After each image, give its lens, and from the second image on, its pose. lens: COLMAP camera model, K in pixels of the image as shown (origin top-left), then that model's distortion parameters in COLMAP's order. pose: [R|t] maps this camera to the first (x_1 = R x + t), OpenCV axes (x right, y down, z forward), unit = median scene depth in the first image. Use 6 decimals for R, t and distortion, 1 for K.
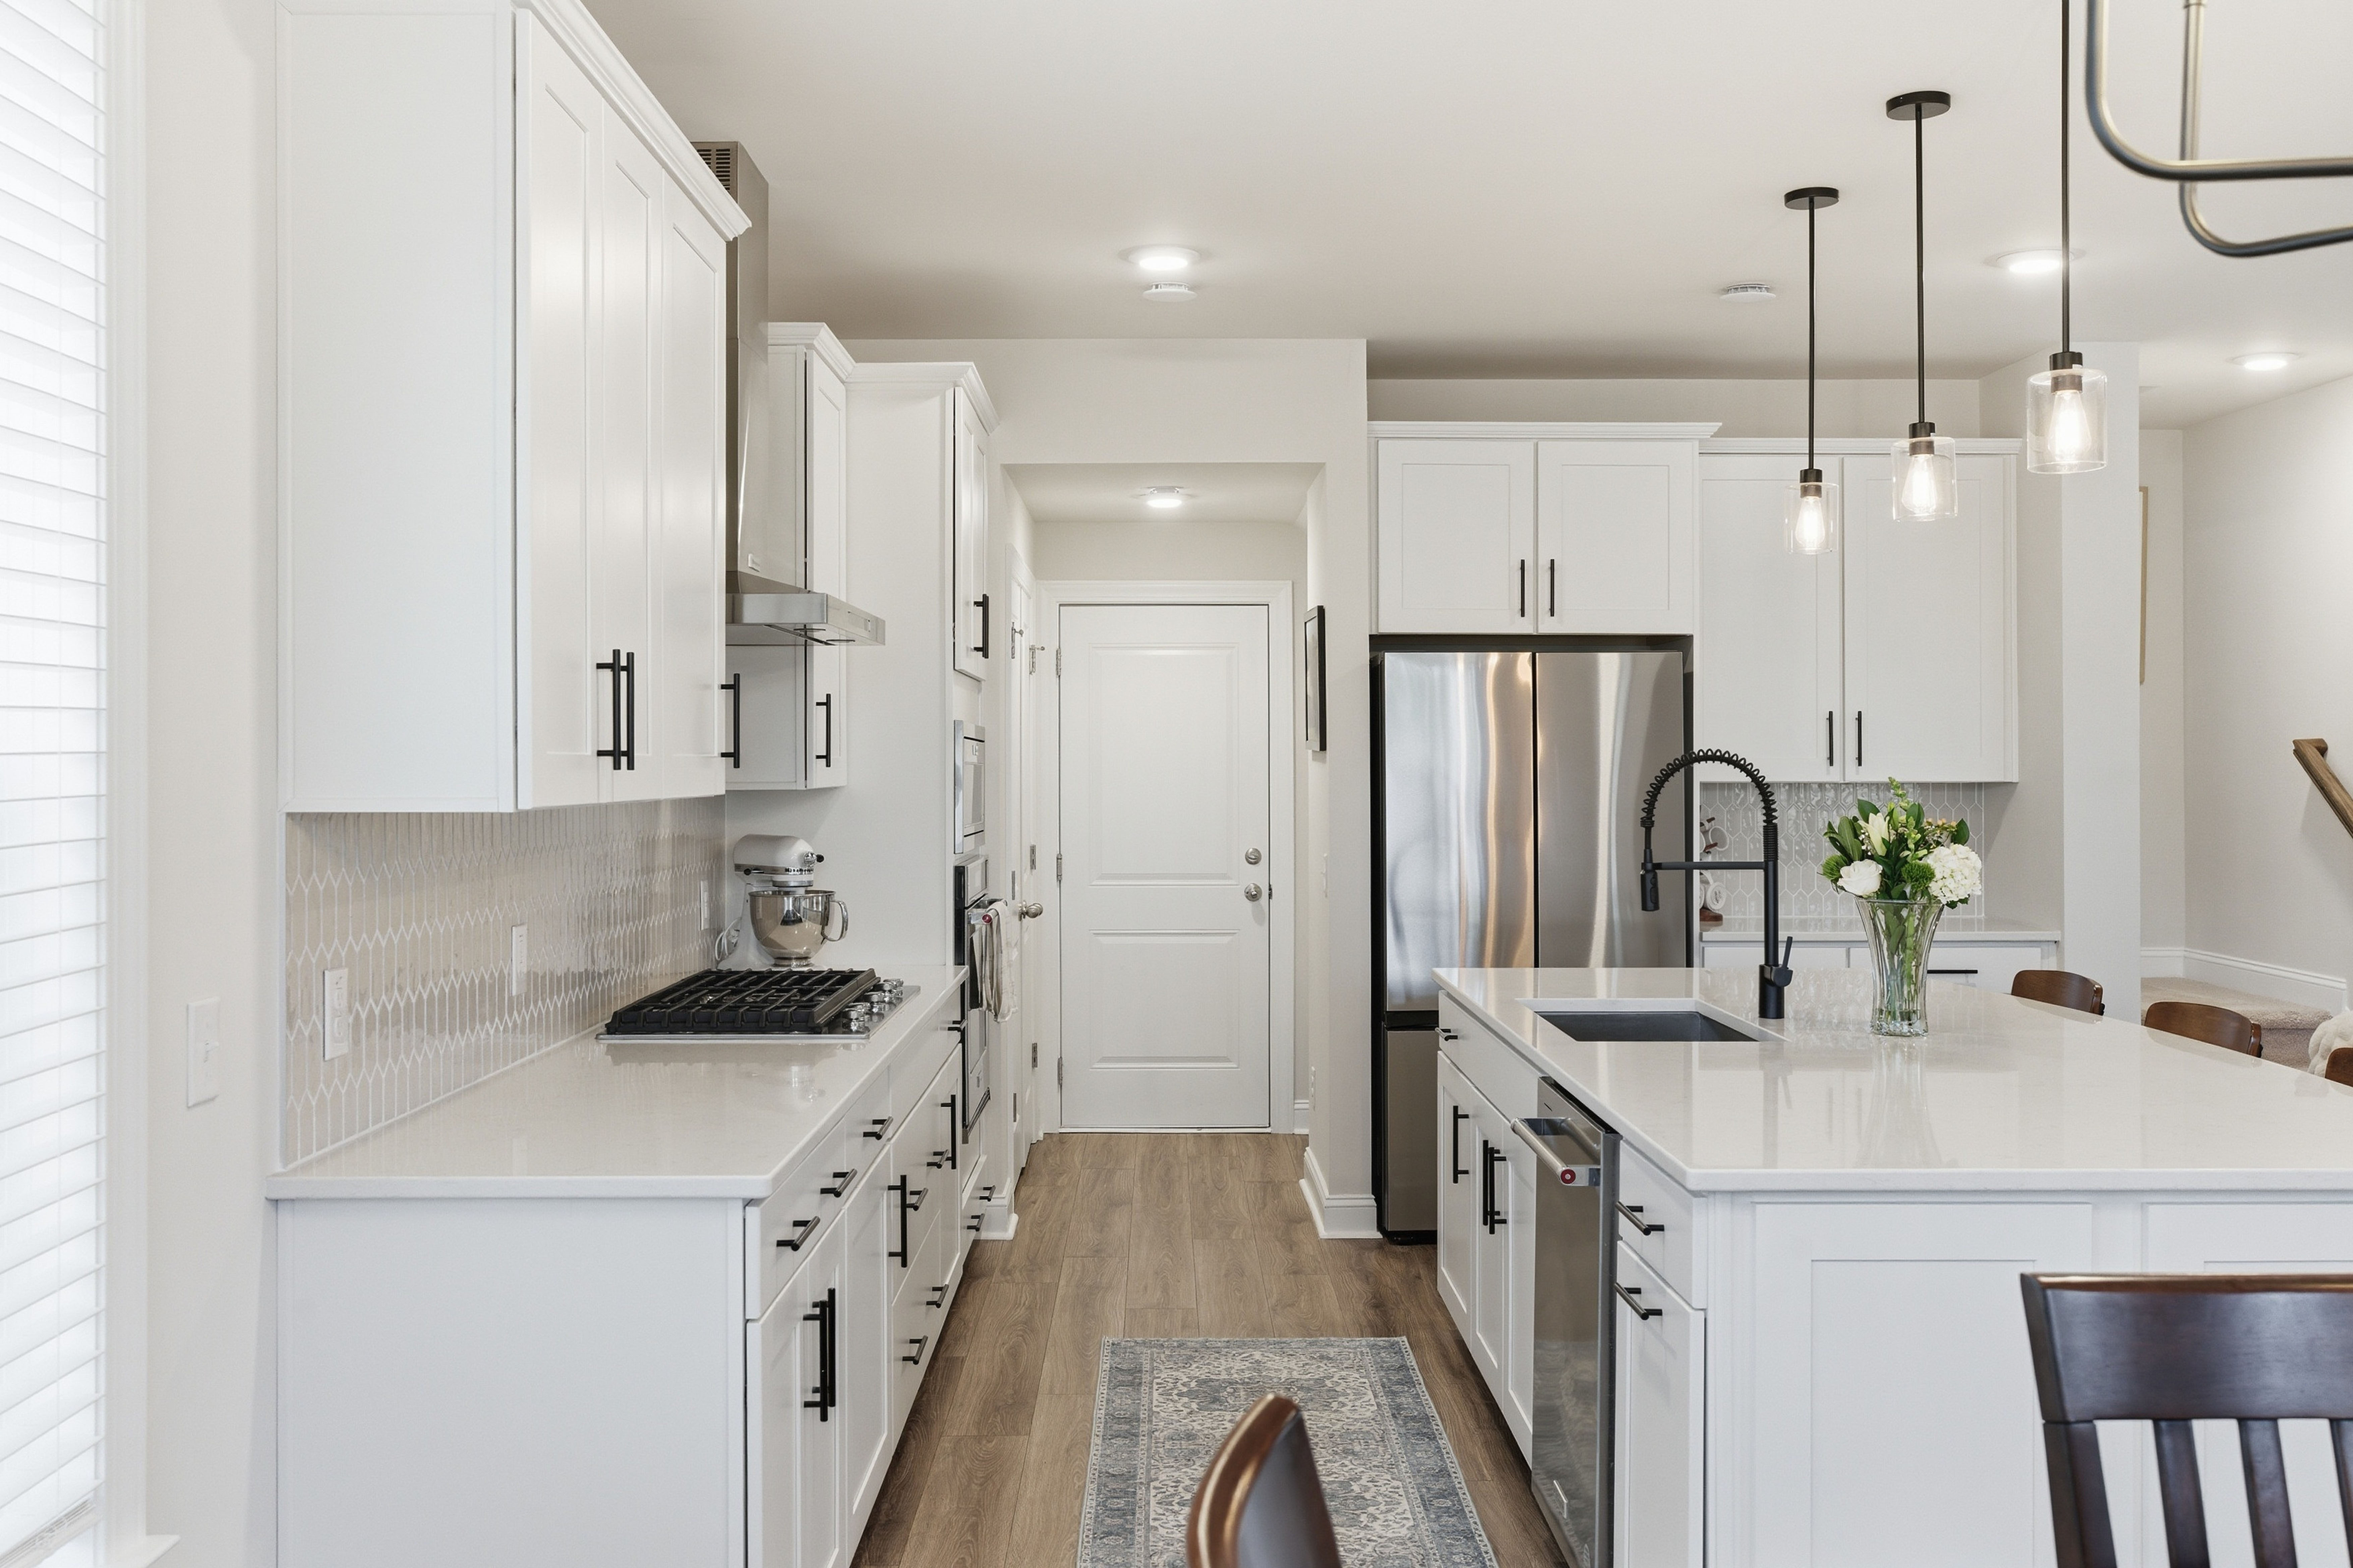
lens RADIAL K [[2178.1, 0, 1176.5], [0, 2178.1, 784.0], [0, 0, 1]] dist [-0.000096, -0.000230]
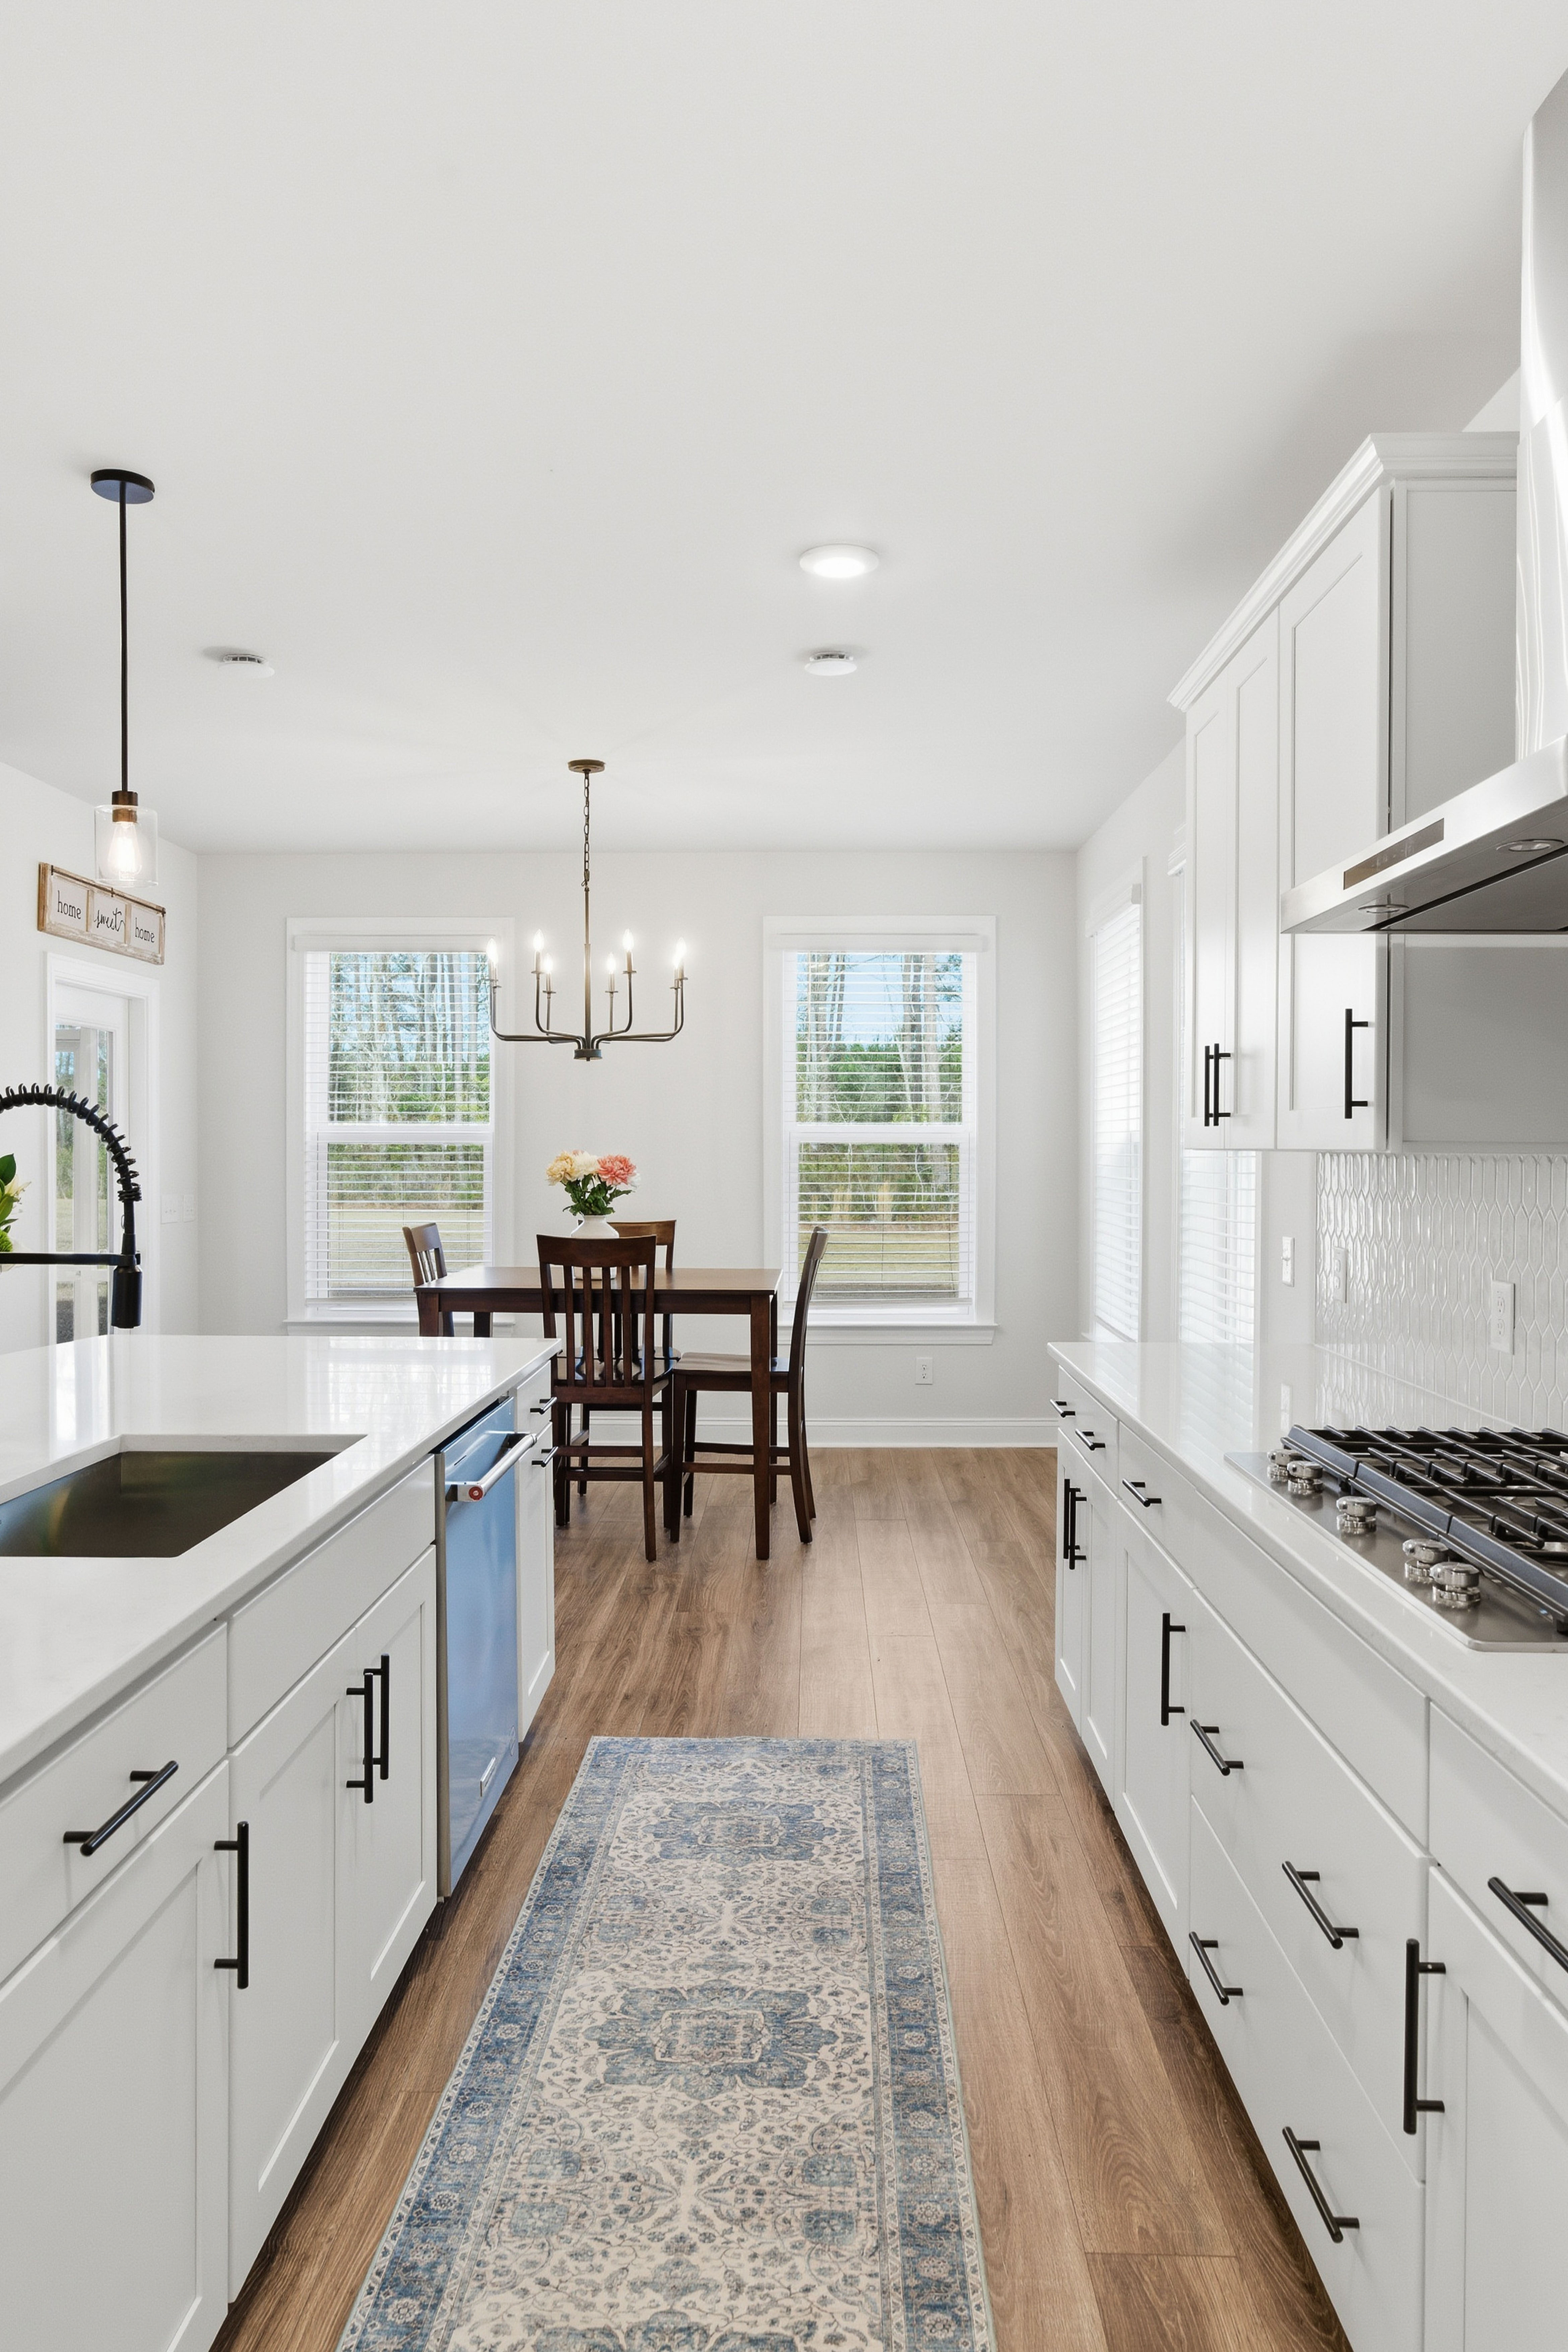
lens RADIAL K [[1564.3, 0, 784.0], [0, 1564.3, 1176.0], [0, 0, 1]] dist [0.001811, 0.000186]
pose [[-0.999312, 0.006645, 0.036490, -0.003248], [0.007502, 0.999698, 0.023388, 0.000799], [-0.036324, 0.023646, -0.999060, 1.523022]]
